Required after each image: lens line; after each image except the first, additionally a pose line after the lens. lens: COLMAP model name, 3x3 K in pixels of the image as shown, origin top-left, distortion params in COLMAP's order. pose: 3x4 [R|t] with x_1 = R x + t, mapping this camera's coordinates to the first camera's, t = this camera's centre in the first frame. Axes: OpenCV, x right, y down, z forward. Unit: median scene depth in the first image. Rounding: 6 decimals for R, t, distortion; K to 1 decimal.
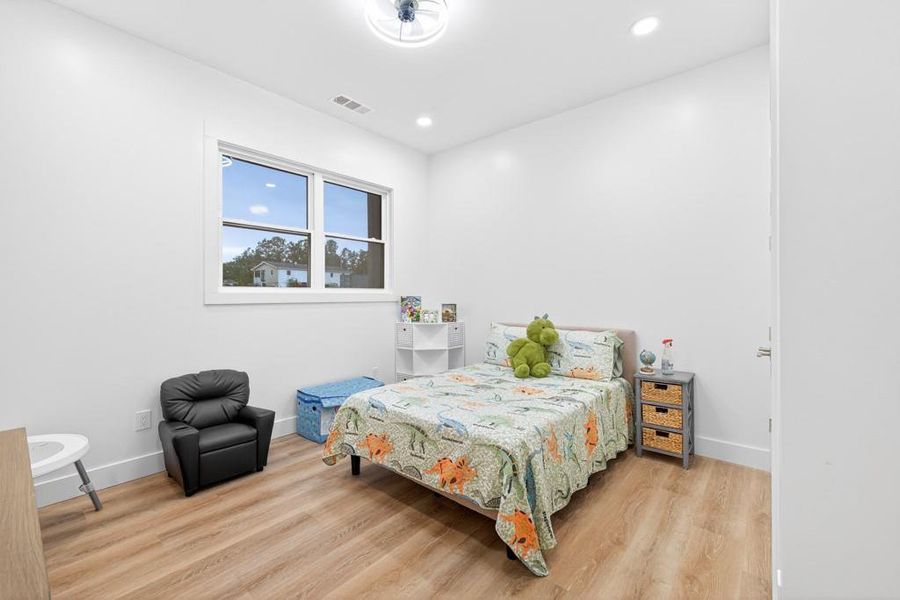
lens RADIAL K [[376.6, 0, 448.3], [0, 376.6, 297.5], [0, 0, 1]] dist [0.003664, 0.000328]
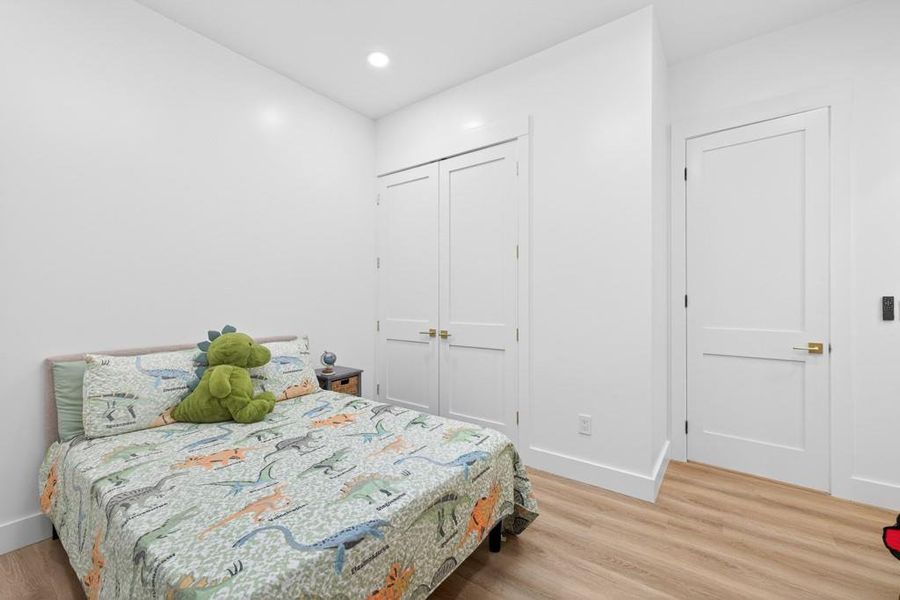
lens RADIAL K [[376.6, 0, 448.3], [0, 376.6, 297.5], [0, 0, 1]] dist [0.003664, 0.000328]
pose [[-0.062744, 0.001457, 0.998029, -0.730043], [0.009260, 0.999957, -0.000877, -0.007924], [-0.997987, 0.009187, -0.062755, 1.006564]]
